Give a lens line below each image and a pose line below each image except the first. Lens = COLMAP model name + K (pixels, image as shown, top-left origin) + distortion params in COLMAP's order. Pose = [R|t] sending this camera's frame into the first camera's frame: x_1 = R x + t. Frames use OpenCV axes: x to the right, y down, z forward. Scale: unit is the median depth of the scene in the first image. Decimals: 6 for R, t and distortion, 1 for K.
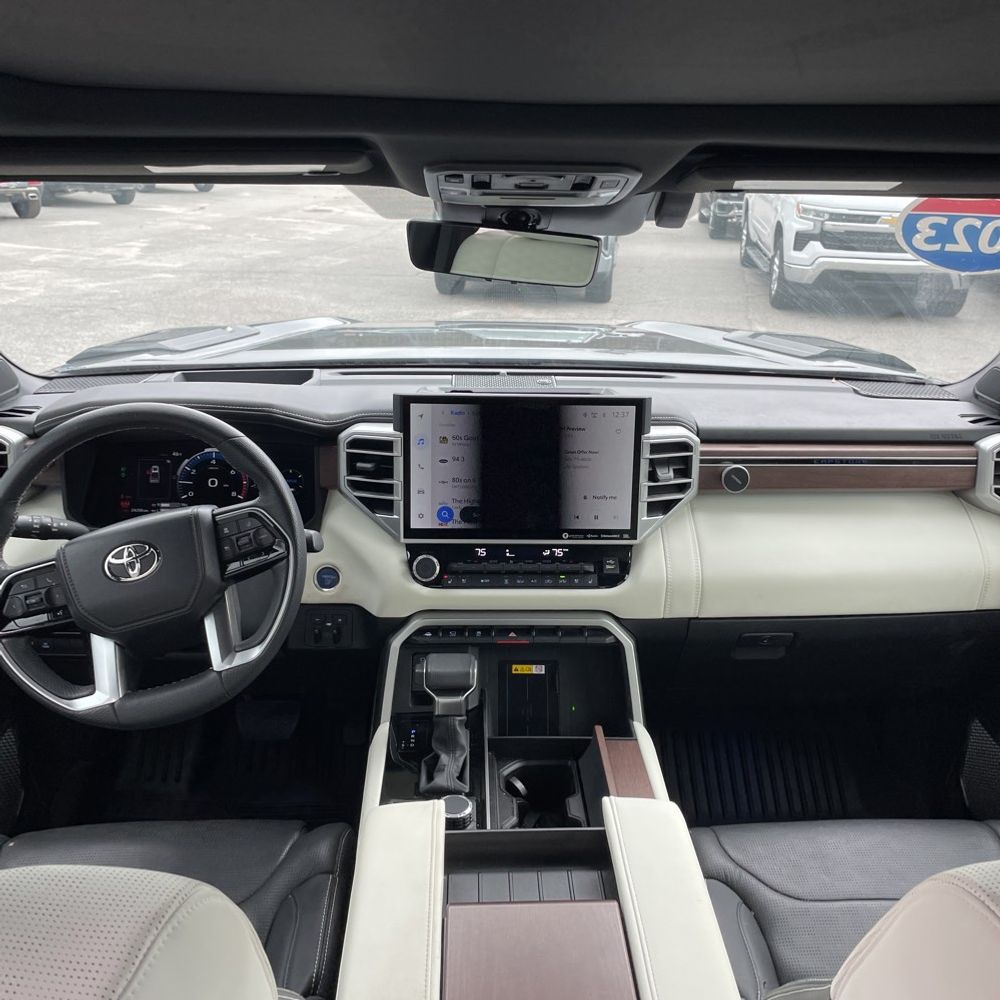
lens RADIAL K [[1008.6, 0, 502.0], [0, 1008.6, 500.9], [0, 0, 1]] dist [0.009043, 0.000000]
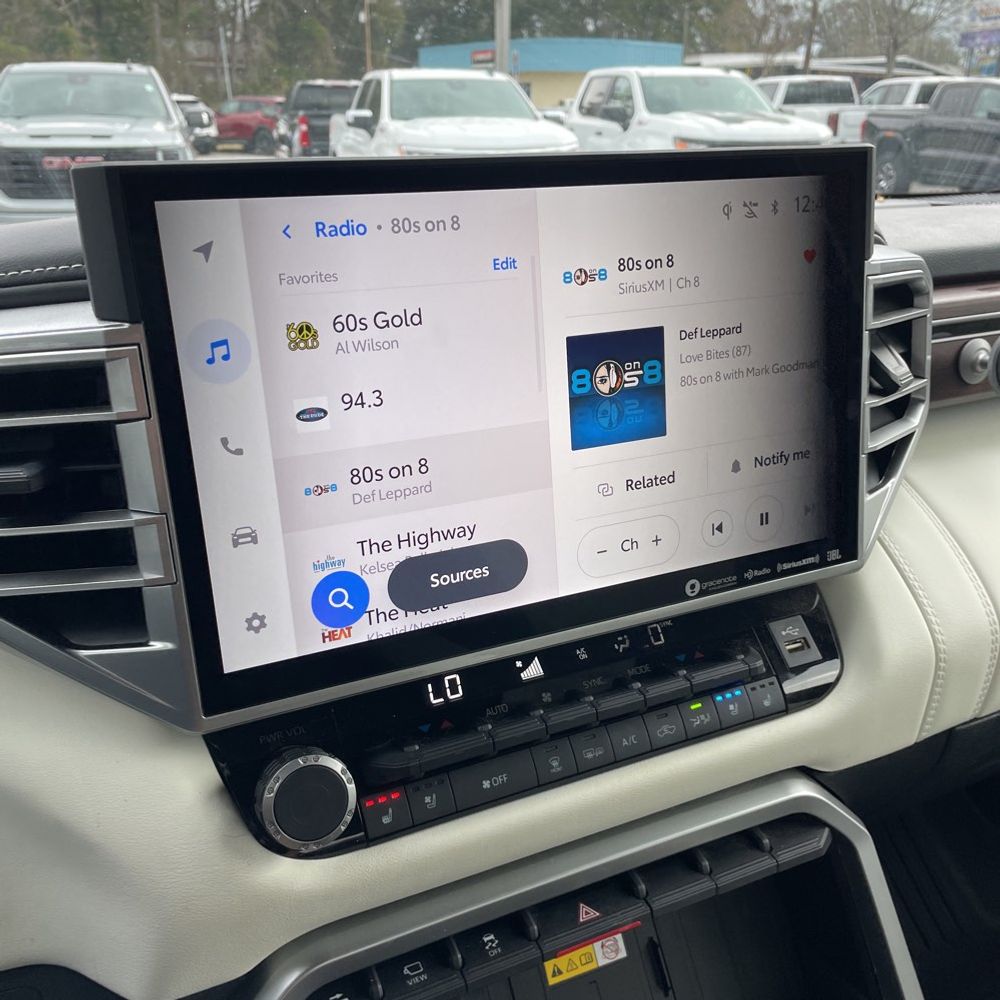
lens RADIAL K [[1008.6, 0, 519.4], [0, 1008.6, 502.1], [0, 0, 1]] dist [0.009043, 0.000000]
pose [[0.910412, -0.168890, 0.377658, -0.113345], [0.161711, 0.985525, 0.050897, -0.020171], [-0.380788, 0.014734, 0.924545, 0.712576]]
